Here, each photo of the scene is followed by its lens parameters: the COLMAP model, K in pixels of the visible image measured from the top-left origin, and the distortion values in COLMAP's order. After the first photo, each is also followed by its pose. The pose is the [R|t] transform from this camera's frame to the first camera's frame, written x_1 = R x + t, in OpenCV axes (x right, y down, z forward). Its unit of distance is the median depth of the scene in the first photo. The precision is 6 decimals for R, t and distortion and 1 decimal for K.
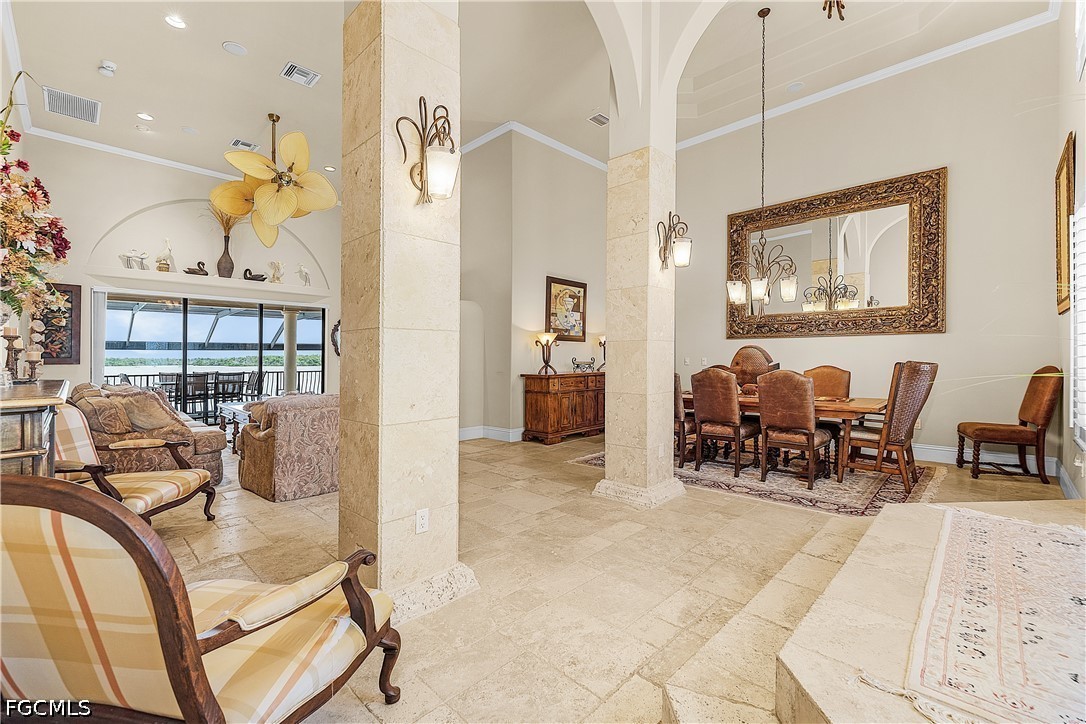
lens RADIAL K [[458.3, 0, 546.8], [0, 458.3, 360.7], [0, 0, 1]] dist [0.001881, 0.000302]
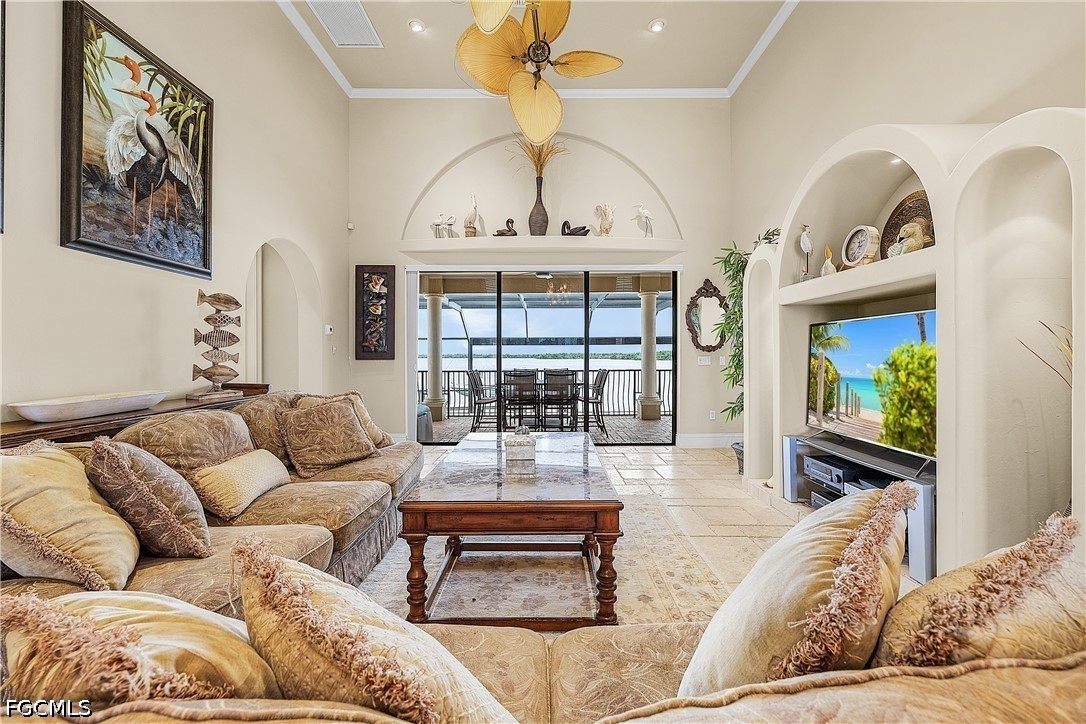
lens RADIAL K [[458.3, 0, 572.2], [0, 458.3, 359.4], [0, 0, 1]] dist [0.001881, 0.000302]
pose [[0.713202, 0.005021, -0.700940, -0.168564], [0.001454, 0.999962, 0.008642, 0.000081], [0.700957, -0.007183, 0.713168, 0.524122]]
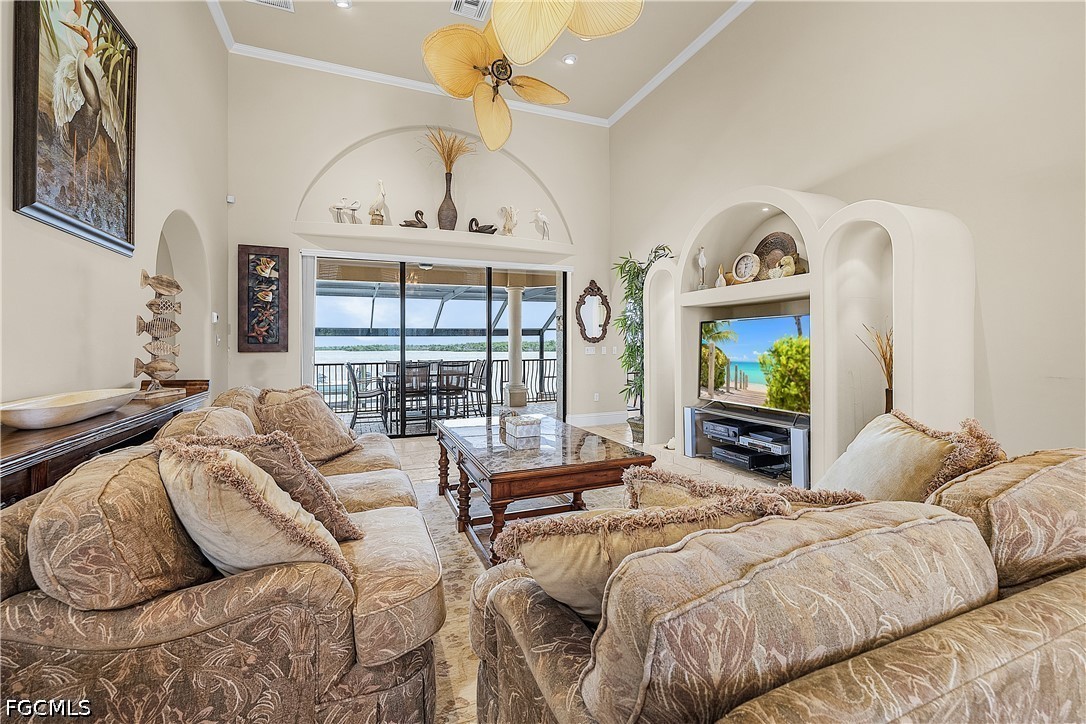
lens RADIAL K [[458.3, 0, 550.9], [0, 458.3, 352.5], [0, 0, 1]] dist [0.001881, 0.000302]
pose [[0.922440, 0.001689, -0.386136, -0.266721], [0.004004, 0.999895, 0.013939, 0.000153], [0.386119, -0.014404, 0.922336, 0.387305]]
